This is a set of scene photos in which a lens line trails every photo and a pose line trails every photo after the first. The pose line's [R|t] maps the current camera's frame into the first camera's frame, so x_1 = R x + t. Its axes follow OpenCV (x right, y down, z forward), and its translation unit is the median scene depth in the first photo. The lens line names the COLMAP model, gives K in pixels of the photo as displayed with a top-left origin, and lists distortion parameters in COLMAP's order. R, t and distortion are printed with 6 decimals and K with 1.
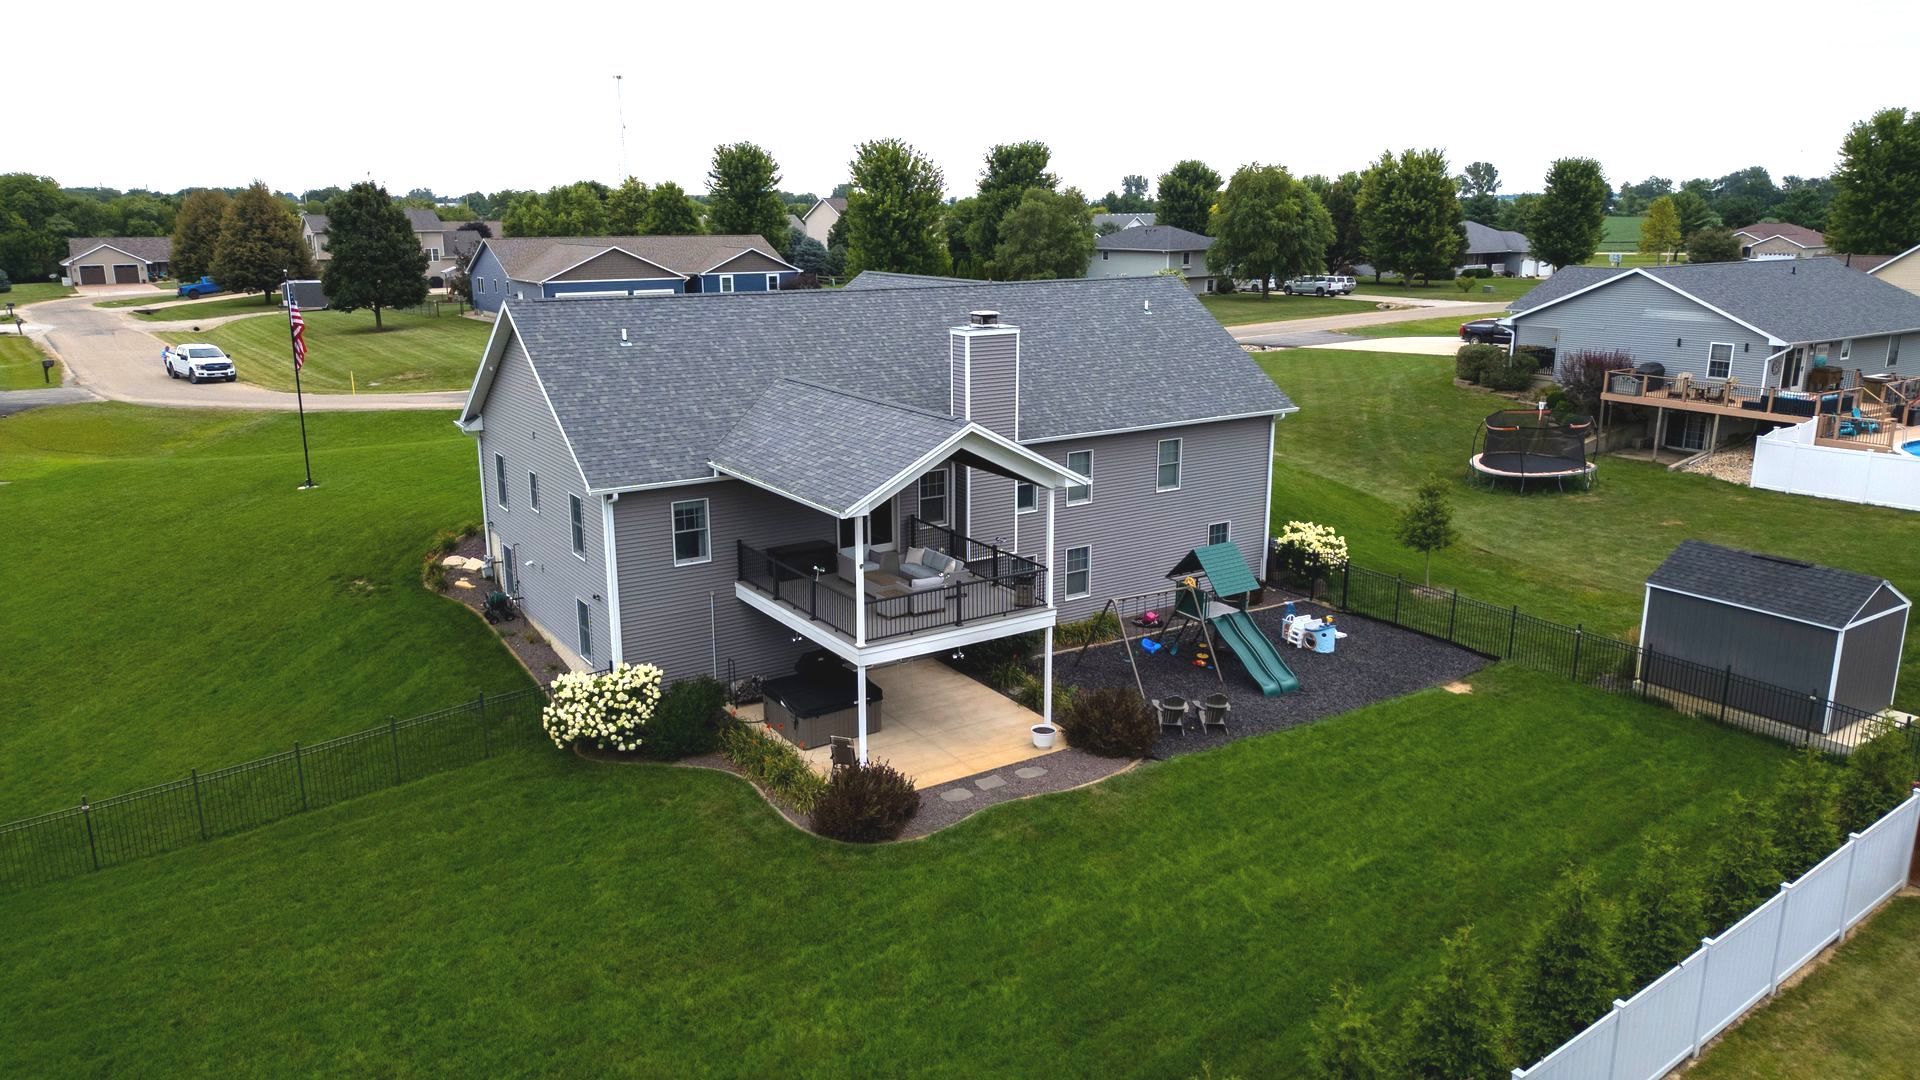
lens RADIAL K [[1347.2, 0, 960.0], [0, 1347.2, 540.0], [0, 0, 1]] dist [0.074226, -0.071664]
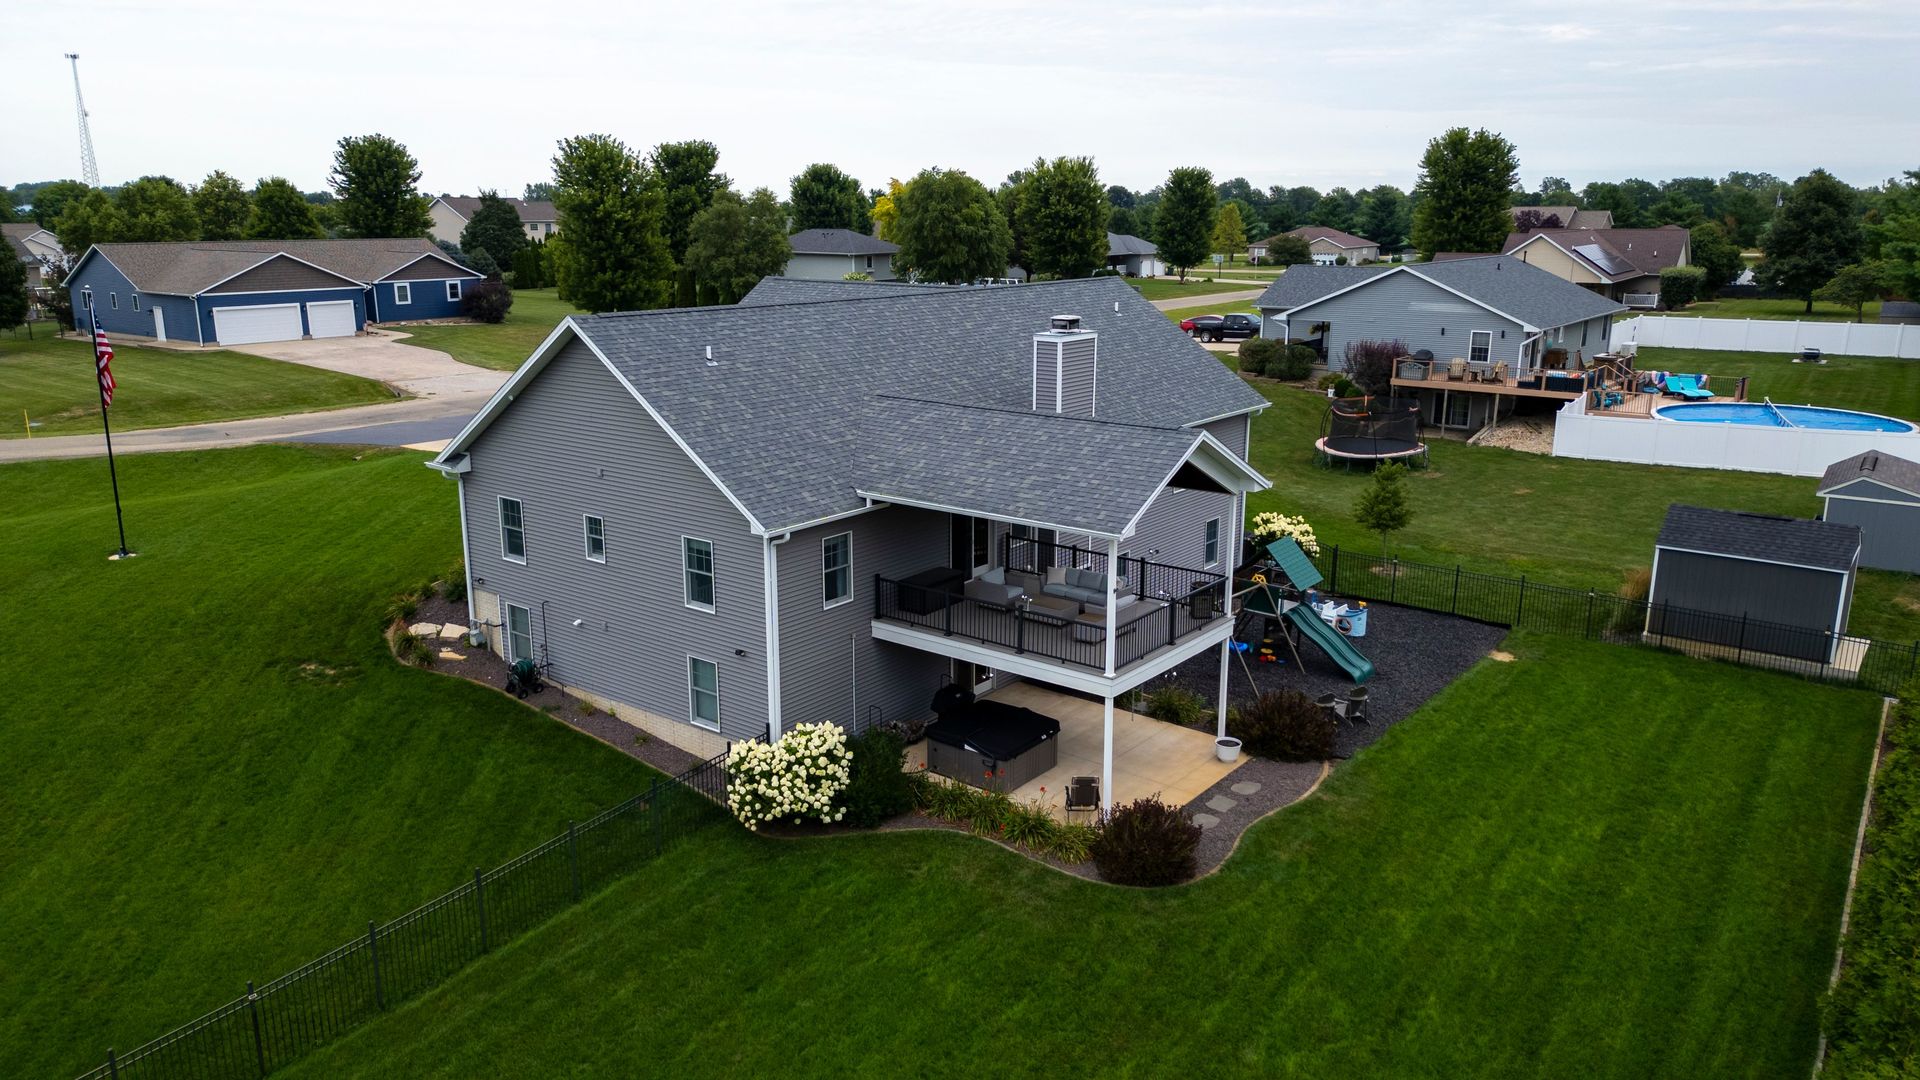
lens RADIAL K [[1347.2, 0, 960.0], [0, 1347.2, 540.0], [0, 0, 1]] dist [0.074226, -0.071664]
pose [[0.946085, -0.075616, 0.314970, -0.298985], [0.076421, 0.997027, 0.009810, -0.021000], [-0.314776, 0.014789, 0.949051, 0.093211]]
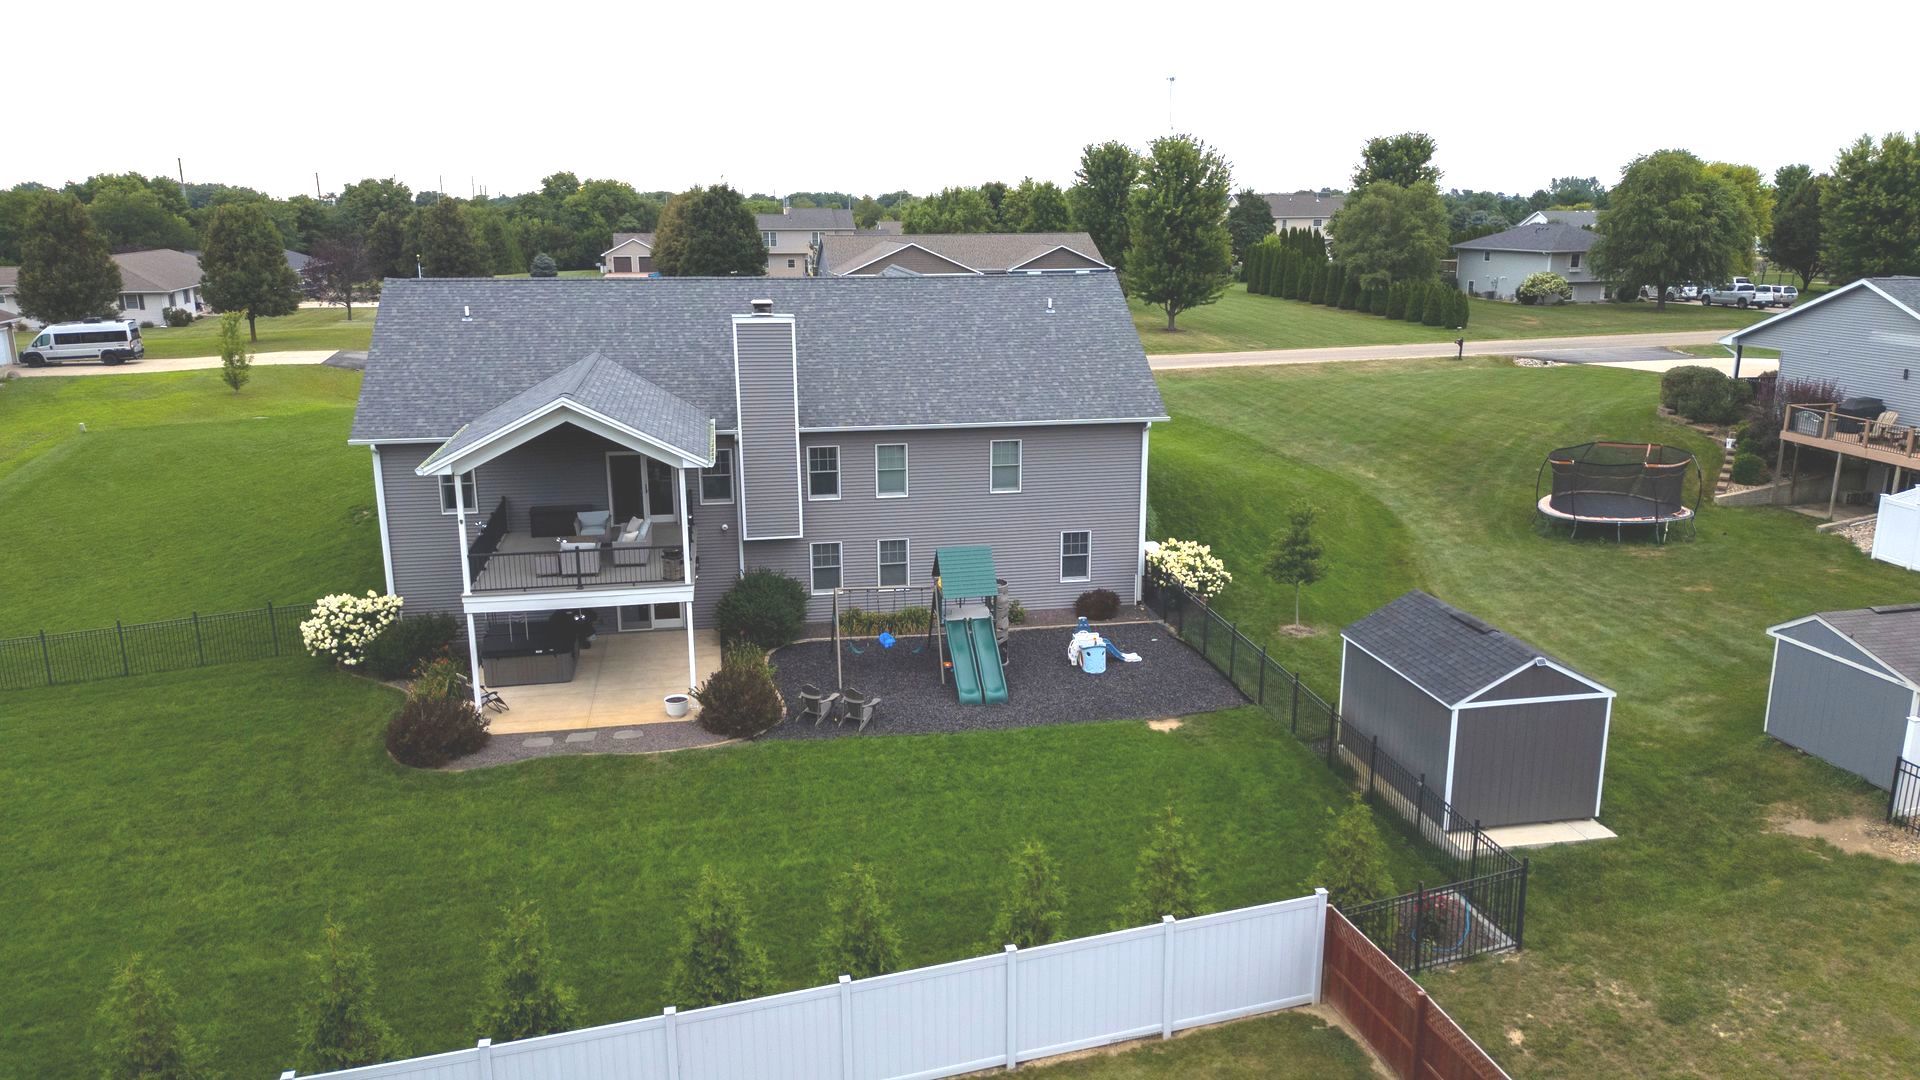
lens RADIAL K [[1347.2, 0, 960.0], [0, 1347.2, 540.0], [0, 0, 1]] dist [0.074226, -0.071664]
pose [[0.919059, 0.095584, -0.382355, 0.467426], [-0.095451, 0.995246, 0.019366, -0.016704], [0.382388, 0.018698, 0.923813, 0.079943]]
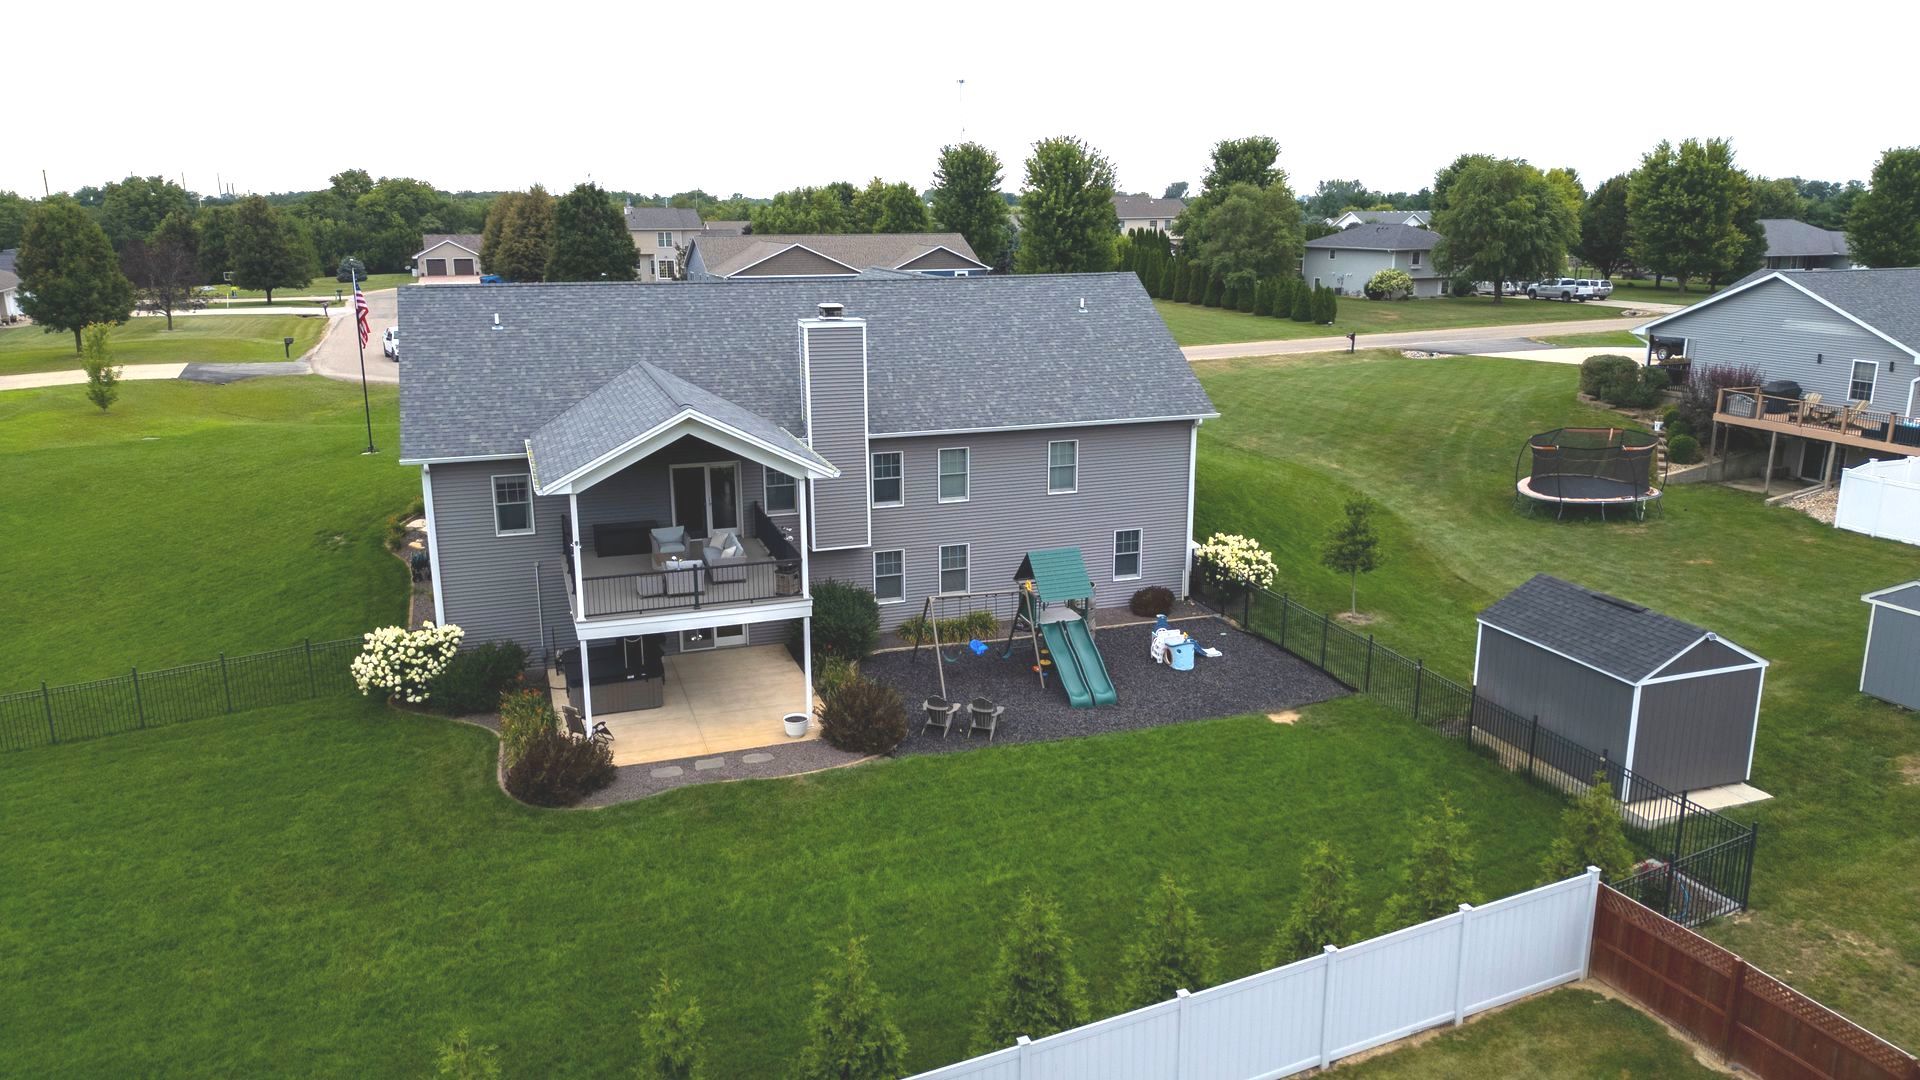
lens RADIAL K [[1347.2, 0, 960.0], [0, 1347.2, 540.0], [0, 0, 1]] dist [0.074226, -0.071664]
pose [[0.968882, 0.059367, -0.240297, 0.297280], [-0.059317, 0.998211, 0.007446, -0.005228], [0.240309, 0.007040, 0.970671, 0.034797]]
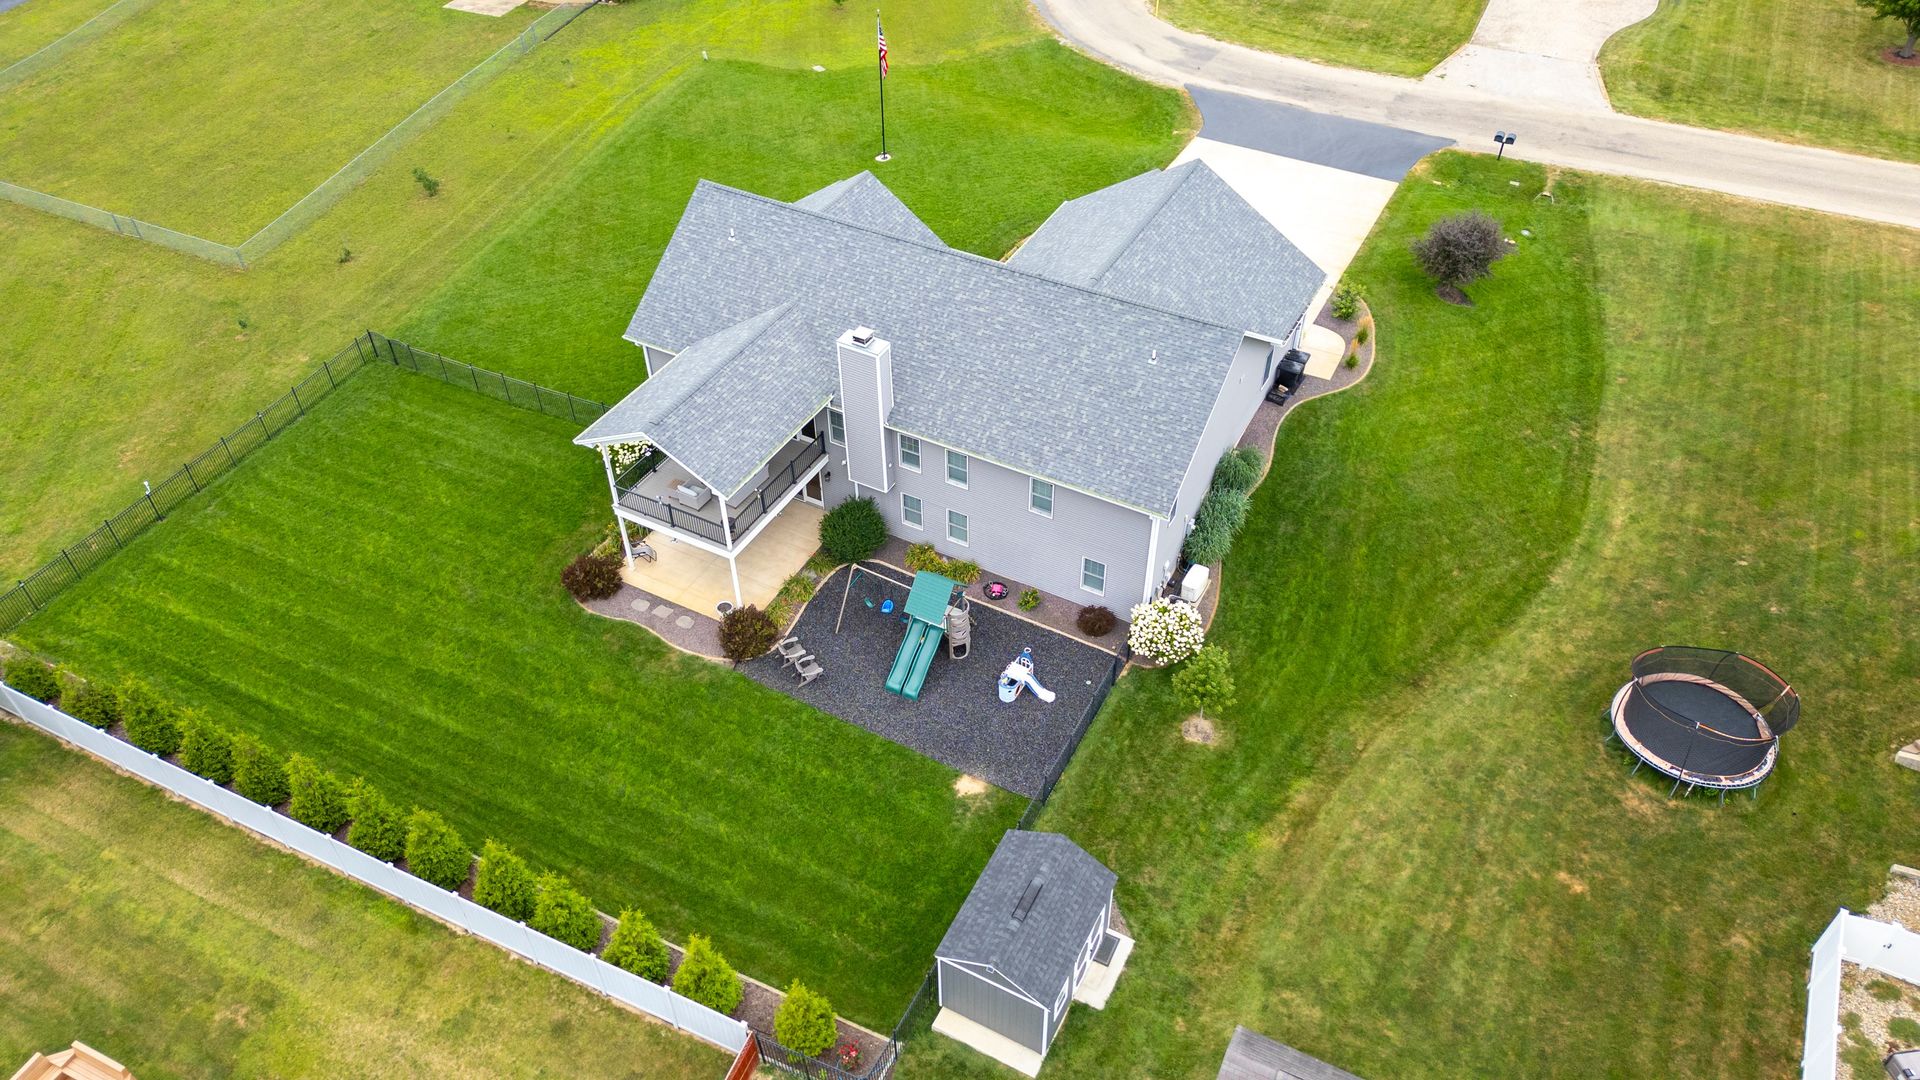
lens RADIAL K [[1360.7, 0, 955.0], [0, 1360.7, 532.9], [0, 0, 1]] dist [0.044579, -0.027081]
pose [[0.470299, 0.590576, -0.655773, 0.843356], [-0.208905, 0.796462, 0.567457, -0.633142], [0.857425, -0.129880, 0.497950, 0.322272]]
